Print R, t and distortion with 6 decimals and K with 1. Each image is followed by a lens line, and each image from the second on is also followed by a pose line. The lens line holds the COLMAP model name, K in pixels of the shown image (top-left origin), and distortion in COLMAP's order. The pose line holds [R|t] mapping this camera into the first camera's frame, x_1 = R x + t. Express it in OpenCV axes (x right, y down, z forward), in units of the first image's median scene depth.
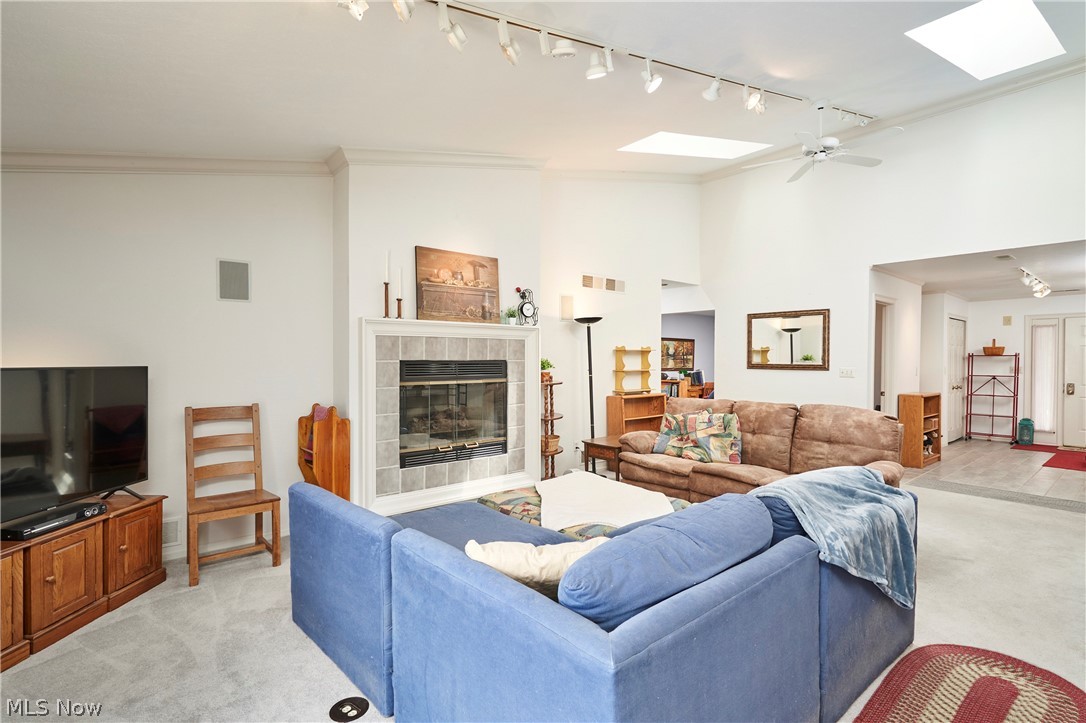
lens RADIAL K [[505.0, 0, 551.2], [0, 505.0, 363.1], [0, 0, 1]] dist [-0.004511, 0.000145]
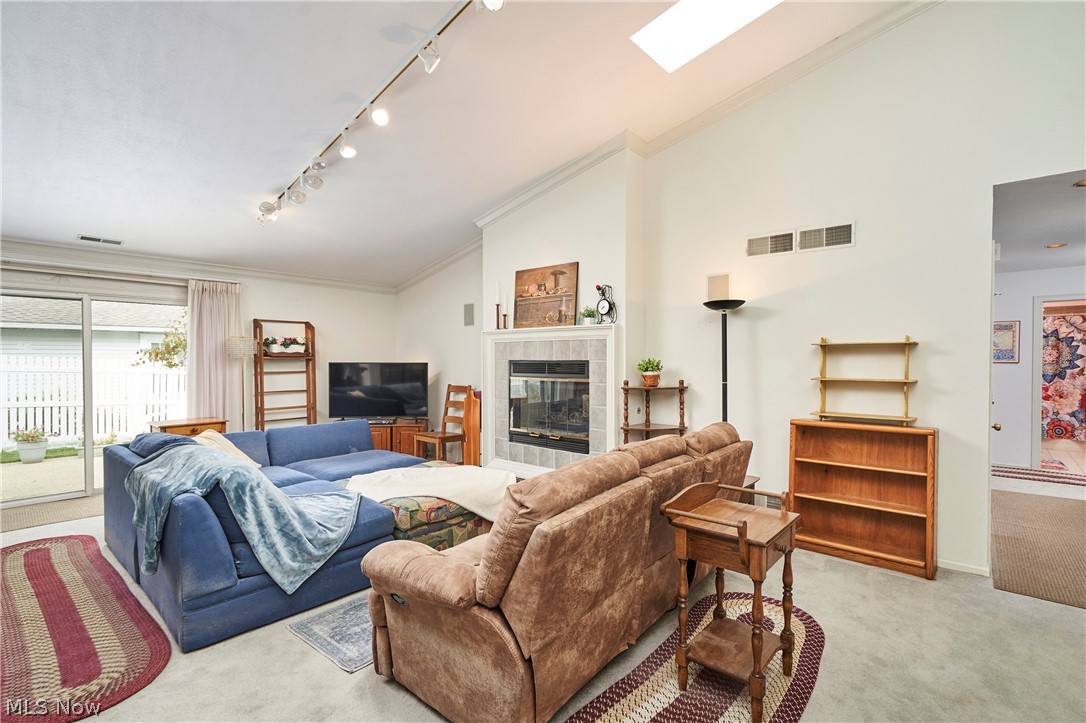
lens RADIAL K [[505.0, 0, 545.4], [0, 505.0, 359.3], [0, 0, 1]] dist [-0.004511, 0.000145]
pose [[0.147657, 0.000354, -0.989039, 0.943757], [-0.009300, 0.999956, -0.001031, -0.007010], [0.988995, 0.009350, 0.147654, 0.821021]]
